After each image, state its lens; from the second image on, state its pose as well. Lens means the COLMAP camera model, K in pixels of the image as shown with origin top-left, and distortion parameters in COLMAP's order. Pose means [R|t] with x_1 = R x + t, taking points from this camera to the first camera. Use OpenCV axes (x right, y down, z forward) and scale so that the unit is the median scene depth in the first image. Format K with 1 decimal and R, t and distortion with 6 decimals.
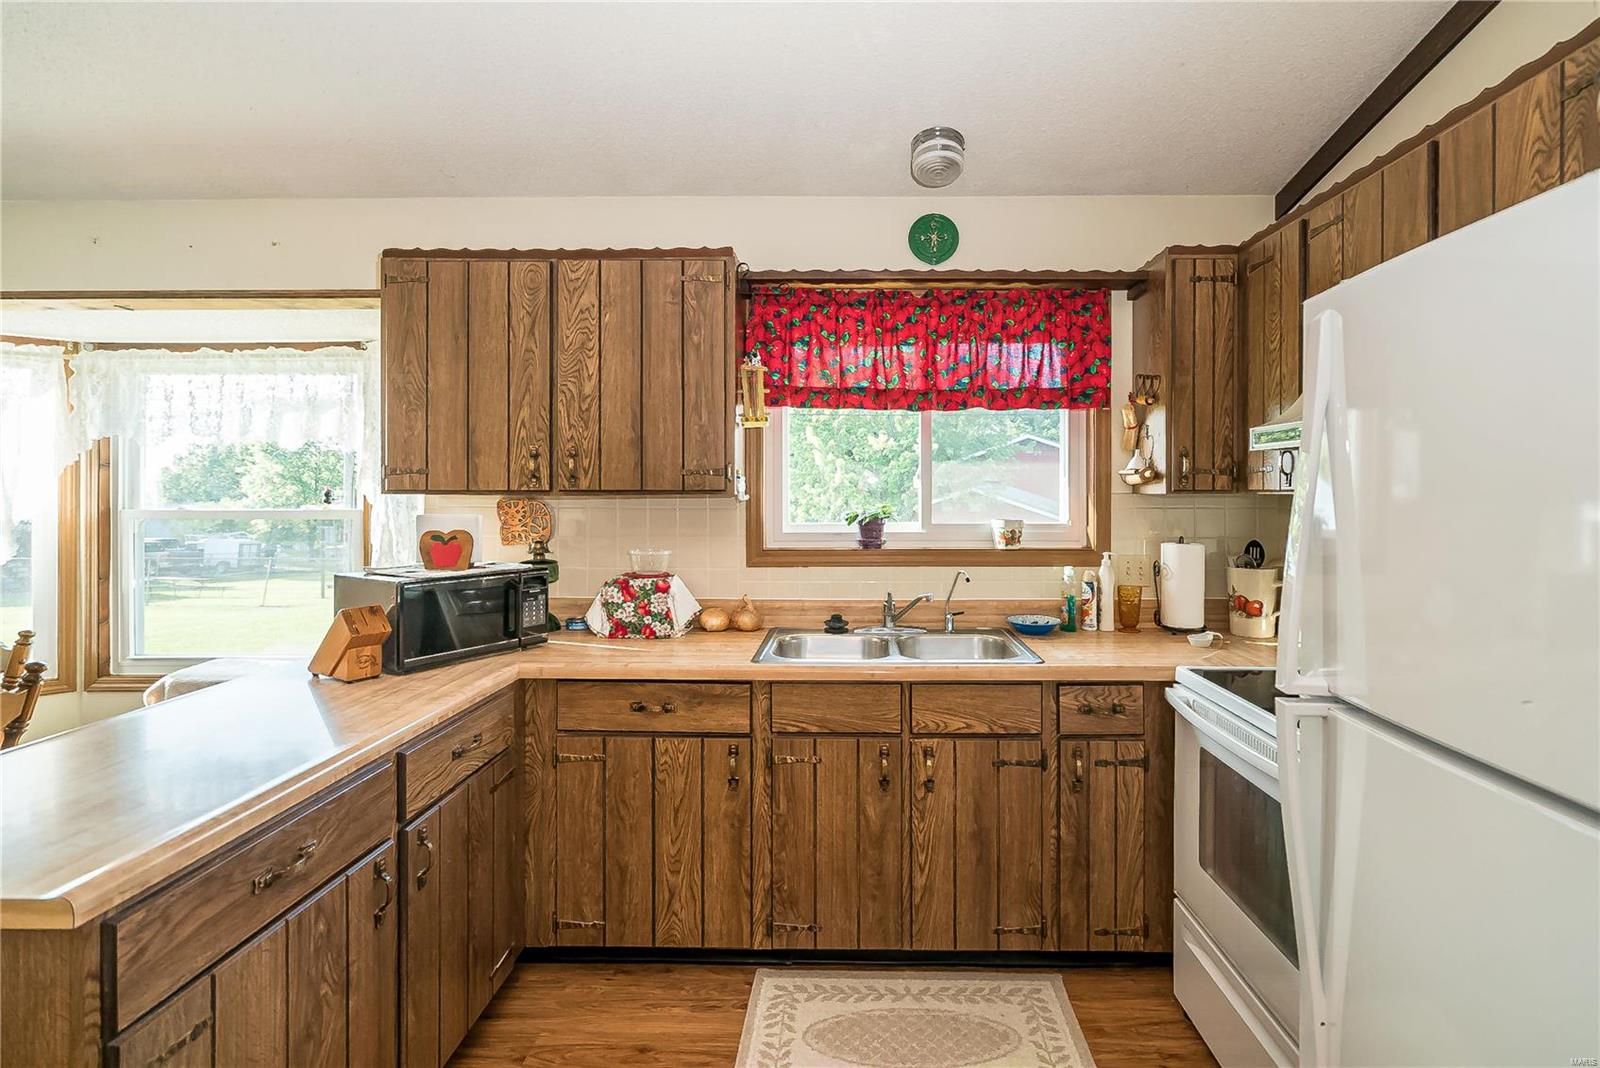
lens RADIAL K [[736.2, 0, 831.2], [0, 736.2, 493.7], [0, 0, 1]] dist [-0.007568, 0.001722]
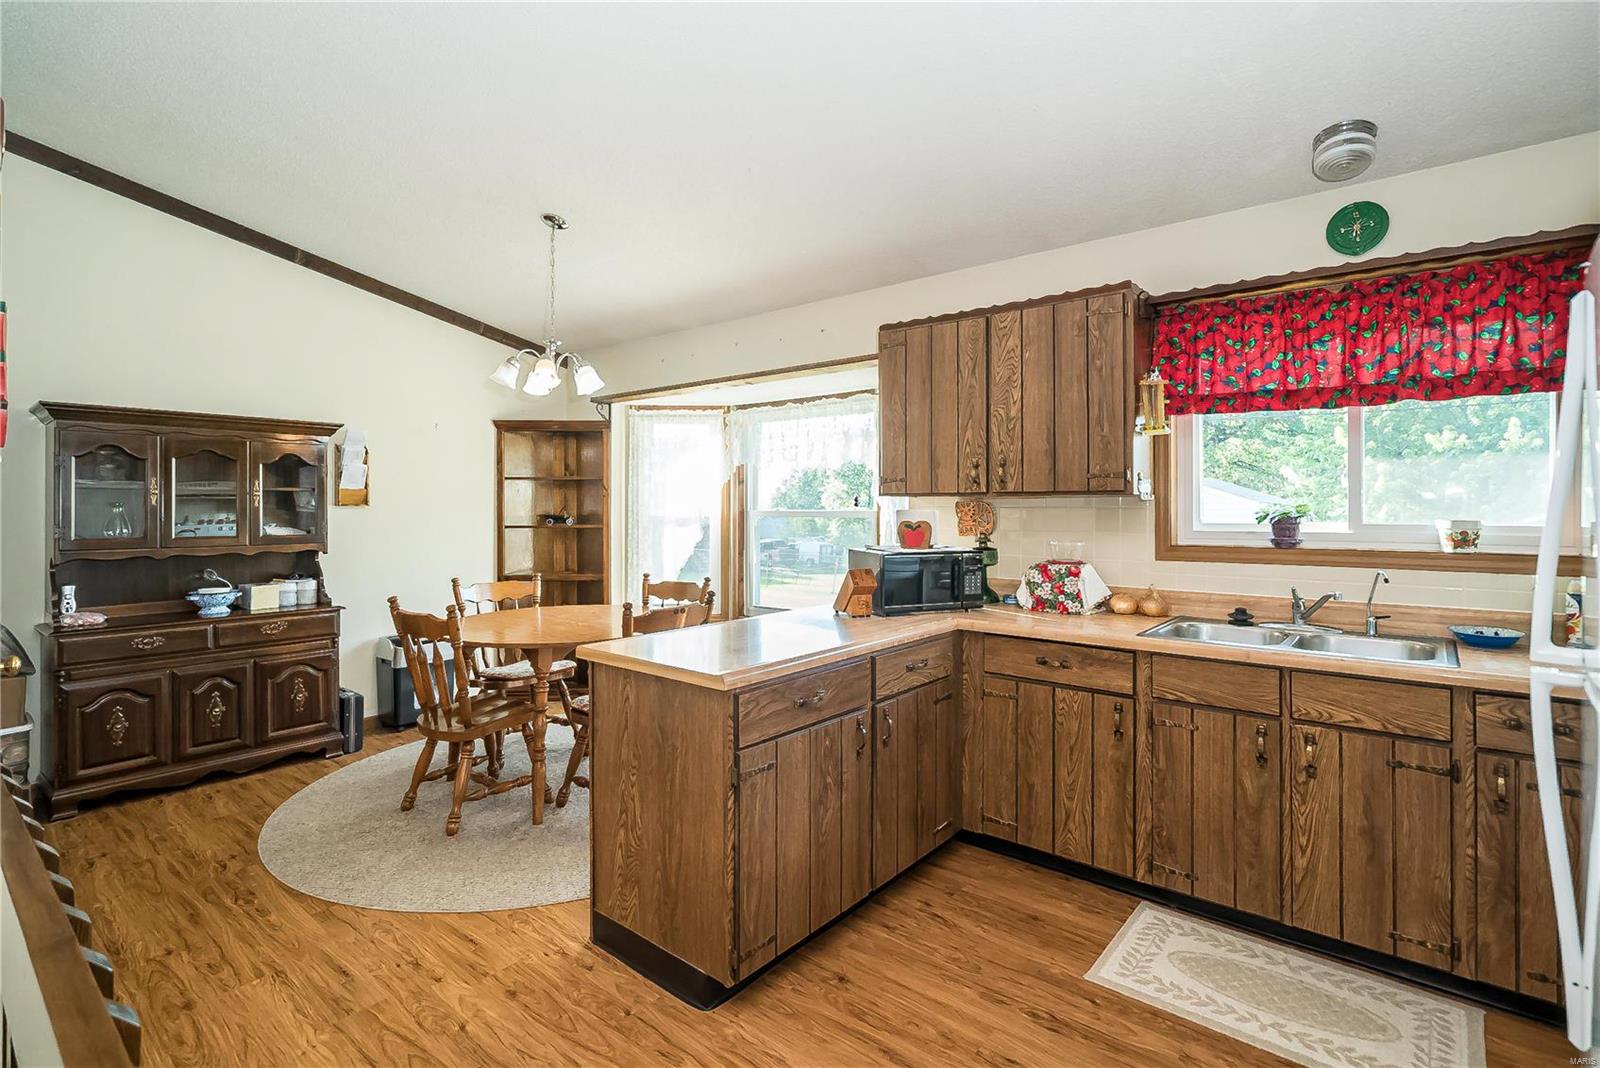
lens RADIAL K [[727.4, 0, 854.9], [0, 727.4, 502.9], [0, 0, 1]] dist [-0.004614, 0.000410]
pose [[0.807143, -0.003776, -0.590343, 0.184757], [0.000736, 0.999985, -0.005390, 0.020274], [0.590355, 0.003916, 0.807134, -0.172432]]
